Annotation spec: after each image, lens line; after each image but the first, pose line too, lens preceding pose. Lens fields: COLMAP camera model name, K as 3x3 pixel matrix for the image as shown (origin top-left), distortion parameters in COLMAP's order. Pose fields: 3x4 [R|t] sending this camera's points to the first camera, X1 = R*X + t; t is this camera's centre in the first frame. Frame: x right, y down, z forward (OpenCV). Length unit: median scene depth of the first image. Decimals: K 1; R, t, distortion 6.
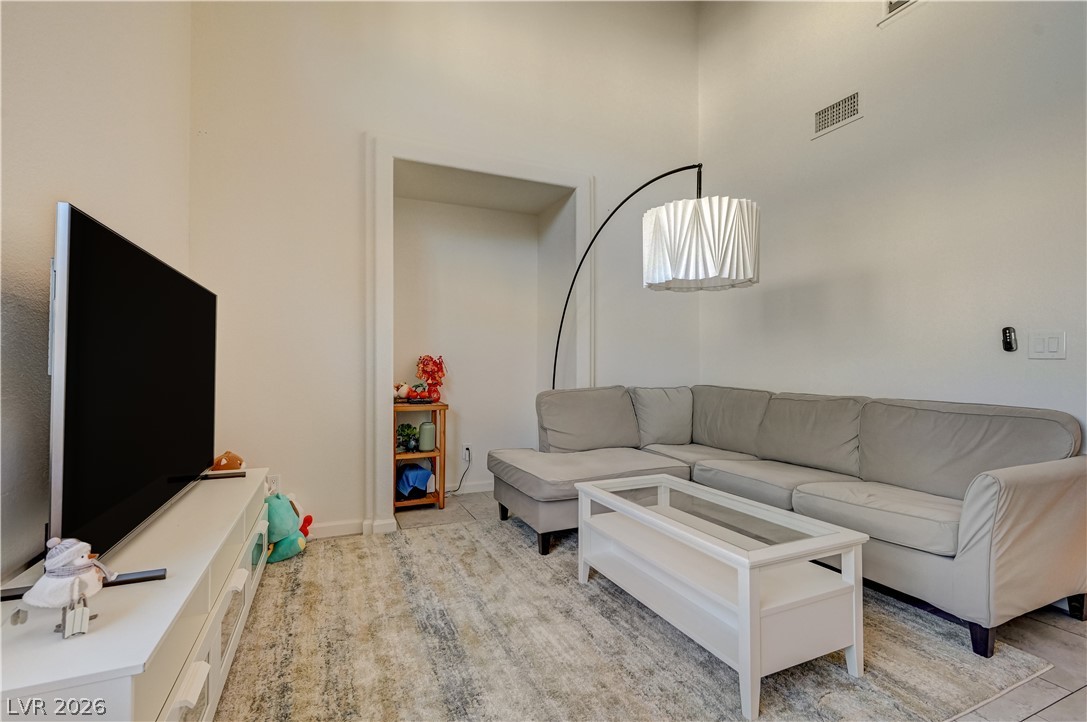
lens RADIAL K [[491.4, 0, 544.0], [0, 491.4, 358.4], [0, 0, 1]] dist [0.016606, -0.001166]
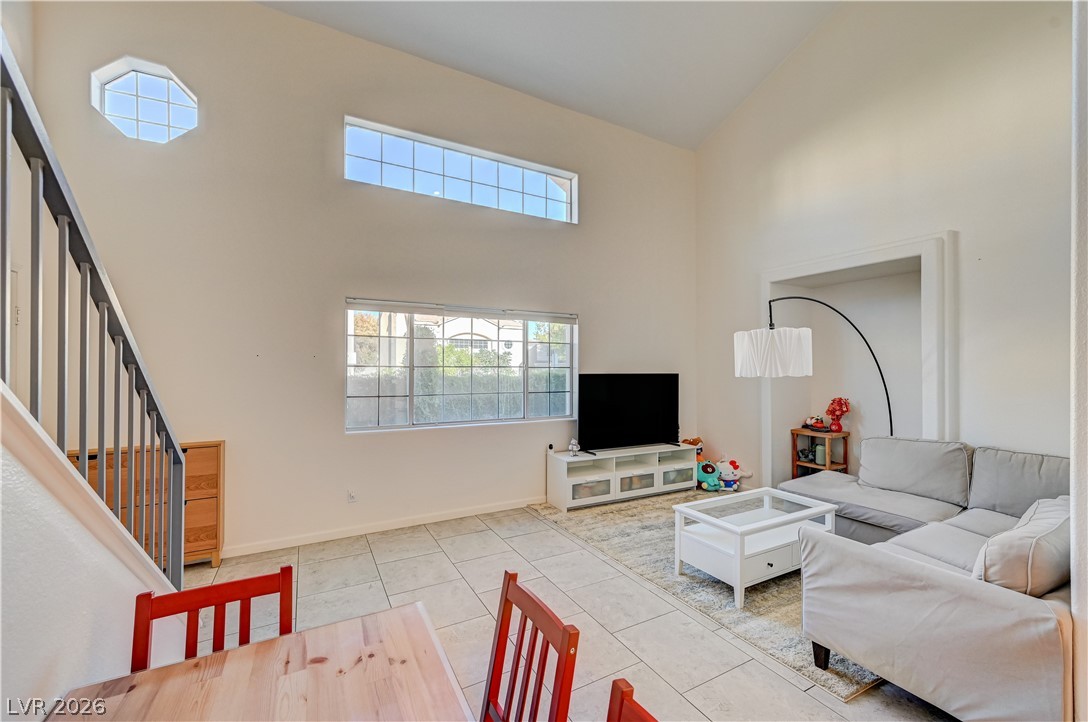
lens RADIAL K [[428.6, 0, 547.7], [0, 428.6, 365.8], [0, 0, 1]] dist [-0.001724, 0.000155]
pose [[0.089336, -0.010388, -0.995947, 1.321840], [0.013436, 0.999867, -0.009223, -0.142931], [0.995911, -0.012558, 0.089464, 0.113817]]
